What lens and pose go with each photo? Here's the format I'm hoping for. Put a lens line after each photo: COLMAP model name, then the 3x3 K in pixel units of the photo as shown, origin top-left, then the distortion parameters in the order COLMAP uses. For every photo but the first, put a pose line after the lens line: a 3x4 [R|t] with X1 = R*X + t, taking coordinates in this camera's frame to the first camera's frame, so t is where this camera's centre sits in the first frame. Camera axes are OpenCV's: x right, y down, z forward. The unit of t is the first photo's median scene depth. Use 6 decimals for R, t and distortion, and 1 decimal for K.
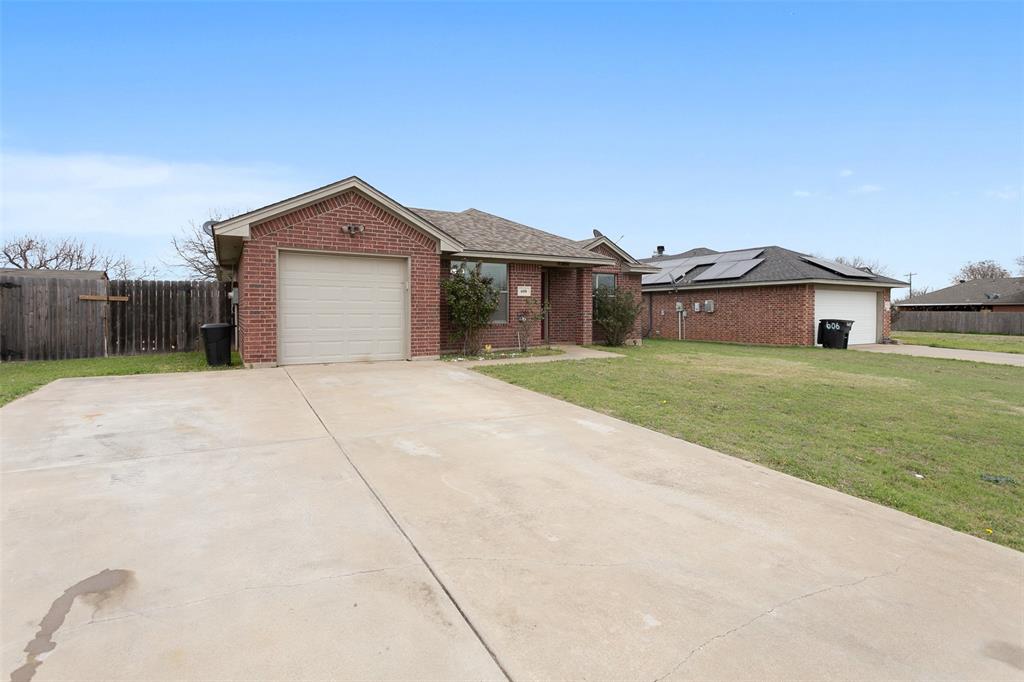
lens RADIAL K [[493.6, 0, 513.5], [0, 493.6, 320.1], [0, 0, 1]] dist [0.005033, 0.000767]
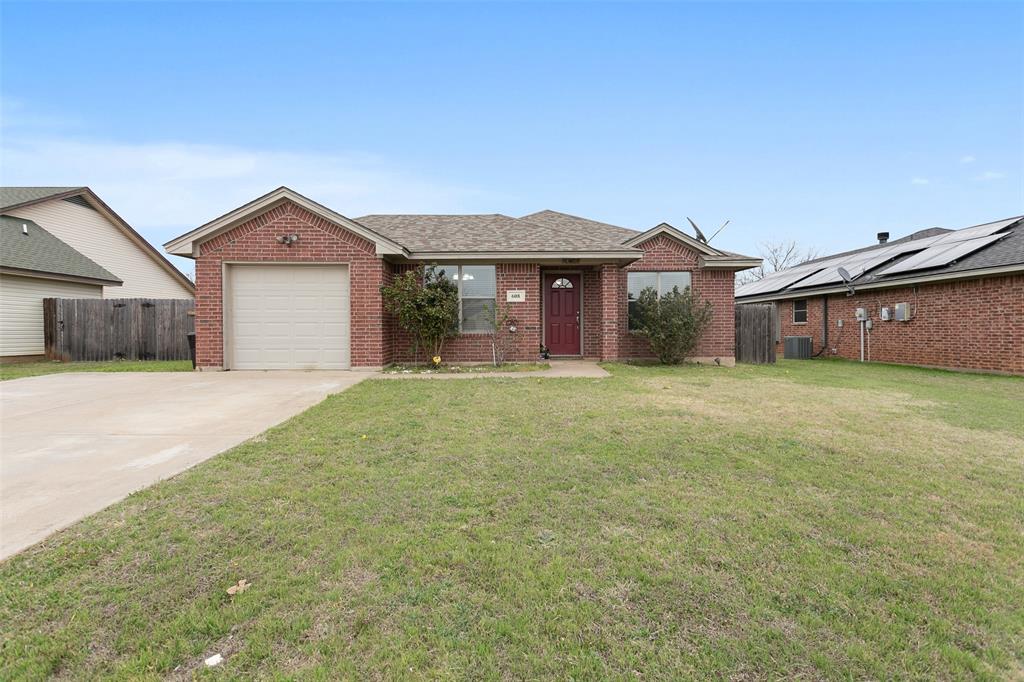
lens RADIAL K [[493.6, 0, 514.6], [0, 493.6, 336.5], [0, 0, 1]] dist [0.005033, 0.000767]
pose [[0.870887, 0.001618, -0.491480, 0.510464], [-0.003184, 0.999992, -0.002350, 0.015591], [0.491473, 0.003612, 0.870885, 0.300553]]
